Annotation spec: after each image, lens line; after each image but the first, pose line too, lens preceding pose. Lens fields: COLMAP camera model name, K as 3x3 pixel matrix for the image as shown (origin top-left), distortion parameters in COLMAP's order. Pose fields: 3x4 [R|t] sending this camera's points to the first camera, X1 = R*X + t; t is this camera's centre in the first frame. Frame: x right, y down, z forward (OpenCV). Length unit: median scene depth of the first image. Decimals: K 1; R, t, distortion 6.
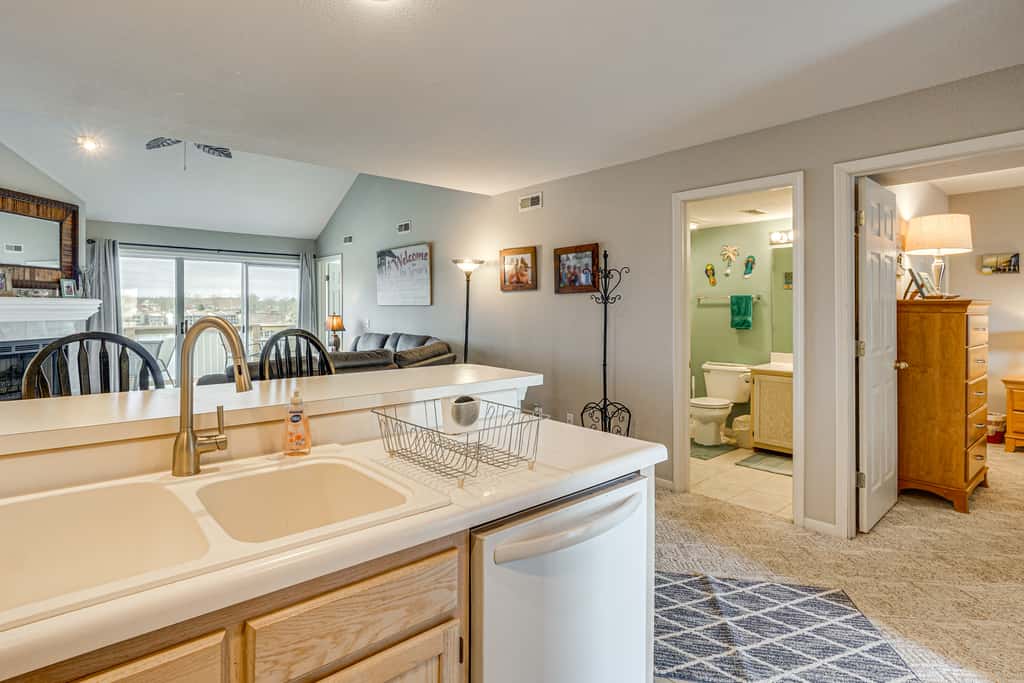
lens RADIAL K [[519.8, 0, 454.2], [0, 519.8, 308.1], [0, 0, 1]] dist [-0.013600, 0.005482]
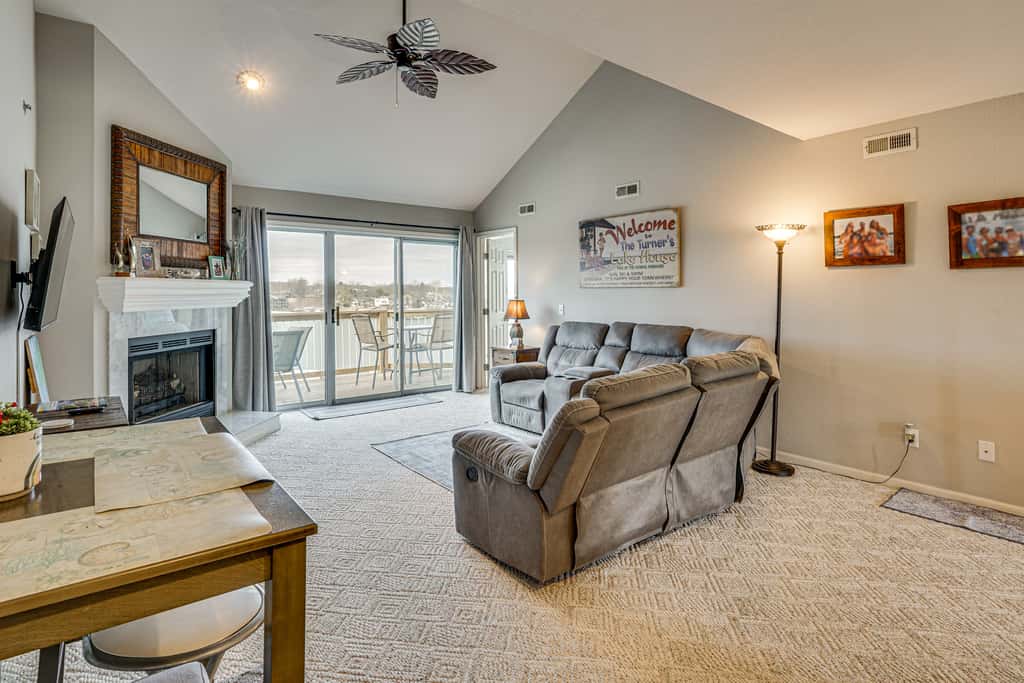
lens RADIAL K [[519.8, 0, 491.7], [0, 519.8, 288.1], [0, 0, 1]] dist [-0.013600, 0.005482]
pose [[0.999744, -0.003966, -0.022295, -0.327553], [0.003803, 0.999966, -0.007361, 0.000487], [0.022323, 0.007274, 0.999724, 0.227265]]
